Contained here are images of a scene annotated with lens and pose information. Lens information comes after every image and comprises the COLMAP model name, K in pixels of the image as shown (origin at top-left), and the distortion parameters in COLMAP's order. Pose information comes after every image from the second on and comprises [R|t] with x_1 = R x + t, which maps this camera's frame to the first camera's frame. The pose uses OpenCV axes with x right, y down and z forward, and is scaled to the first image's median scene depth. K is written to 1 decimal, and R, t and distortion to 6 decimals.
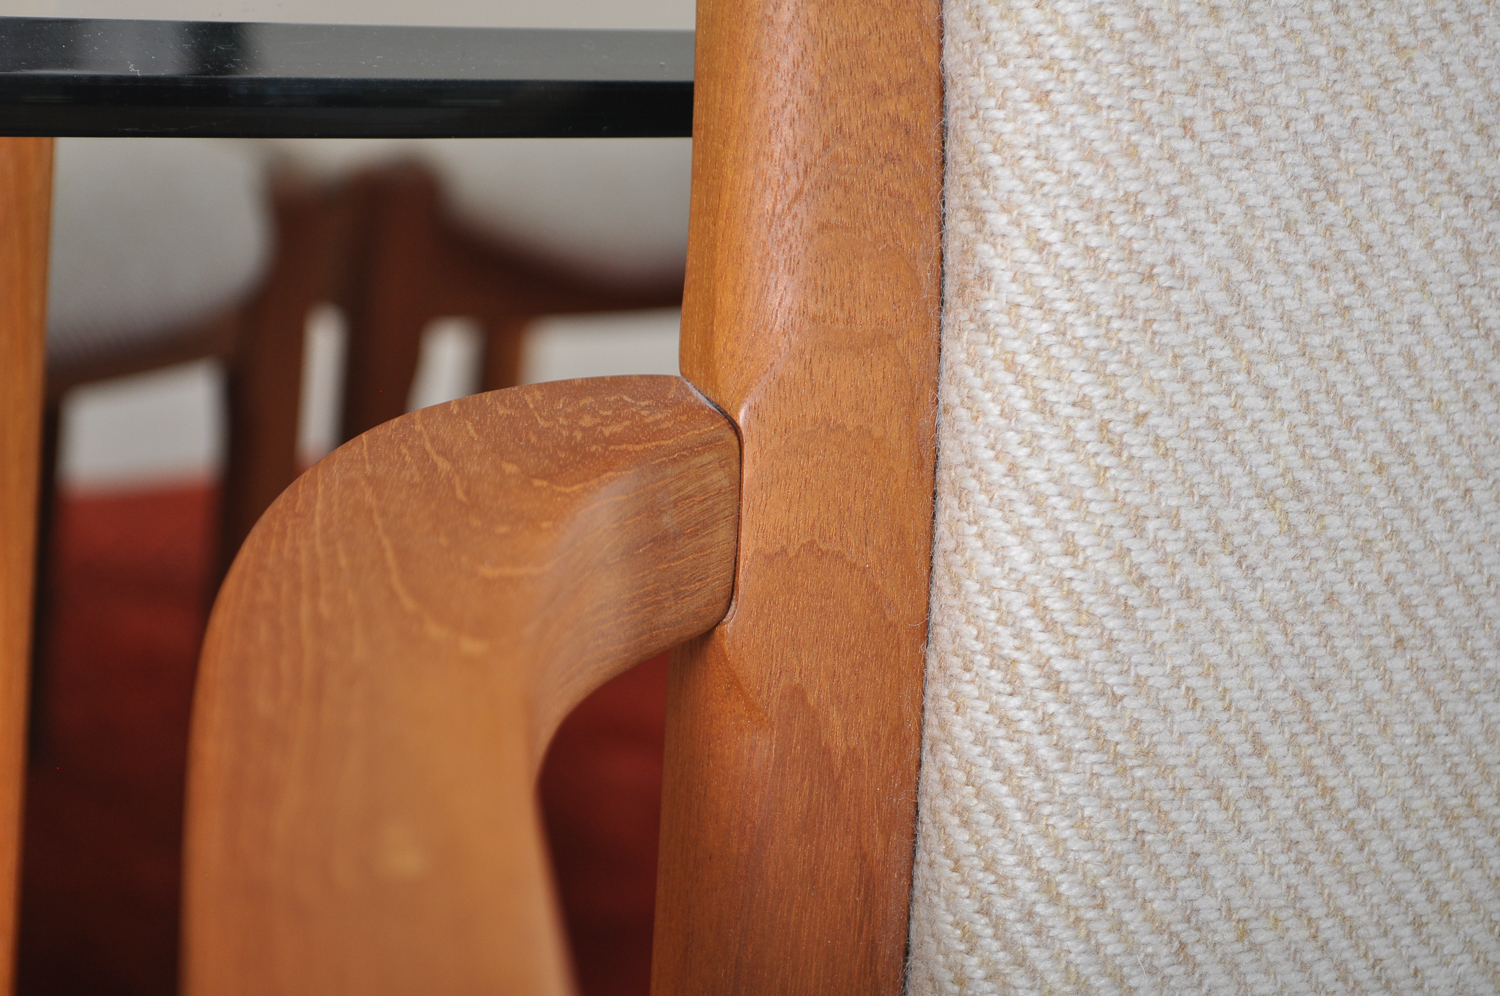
lens RADIAL K [[3509.8, 0, 749.7], [0, 3509.8, 498.0], [0, 0, 1]] dist [-0.005227, 0.000000]
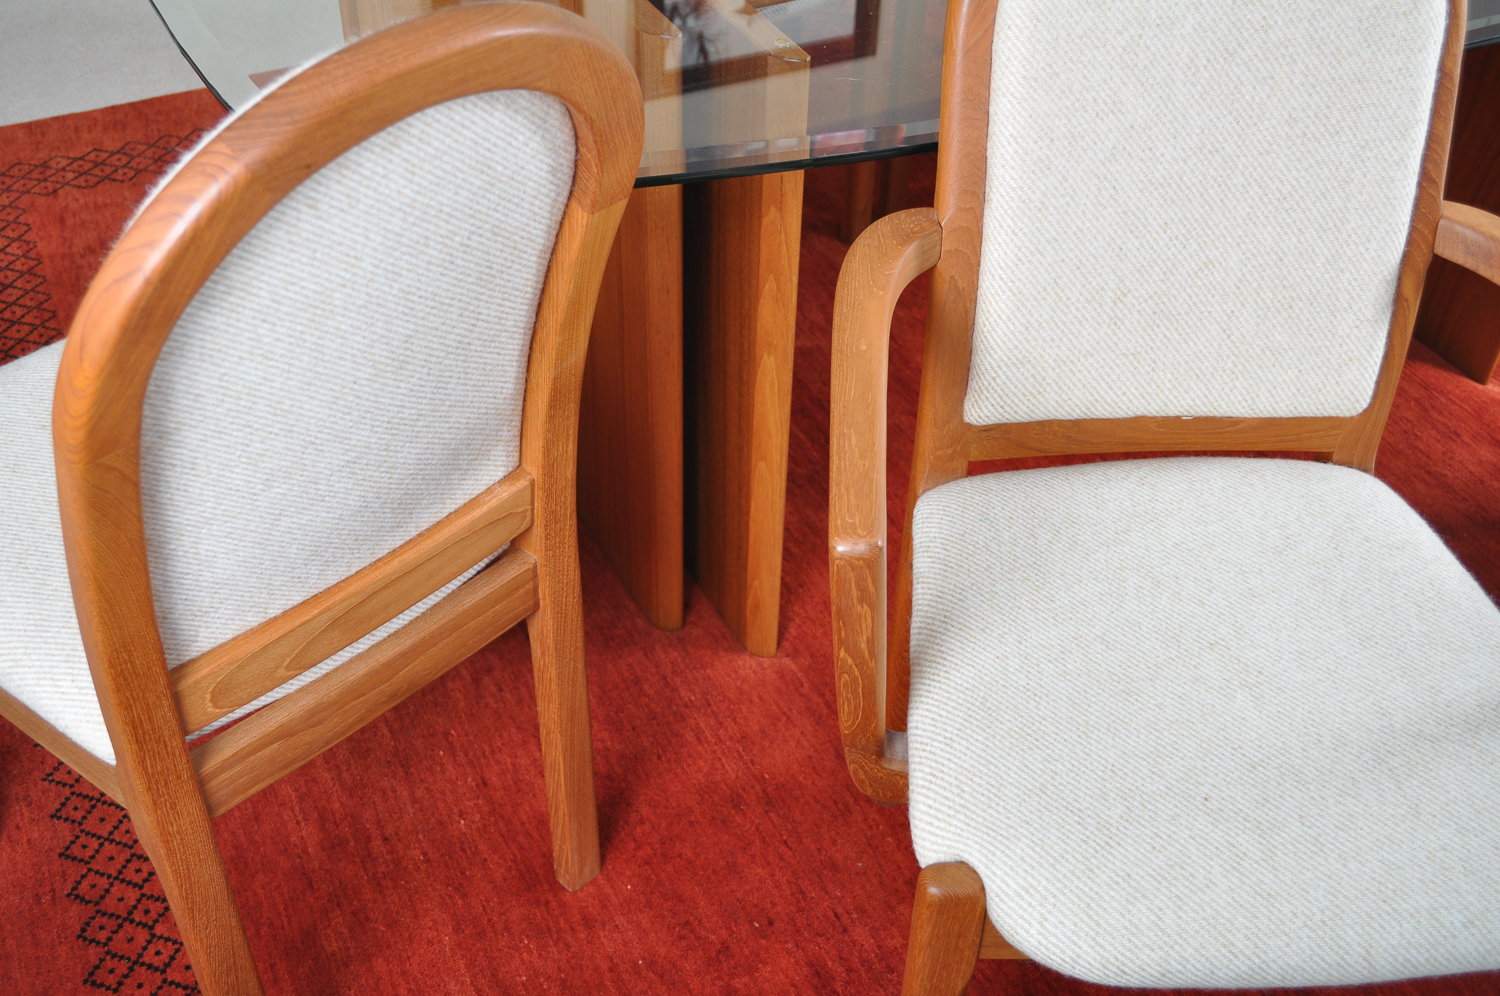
lens RADIAL K [[1684.9, 0, 751.6], [0, 1684.9, 495.6], [0, 0, 1]] dist [-0.018665, 0.000000]
pose [[0.975986, 0.074061, -0.204859, 0.253997], [0.008190, 0.927290, 0.374255, -0.569477], [0.217681, -0.366945, 0.904415, -1.400463]]
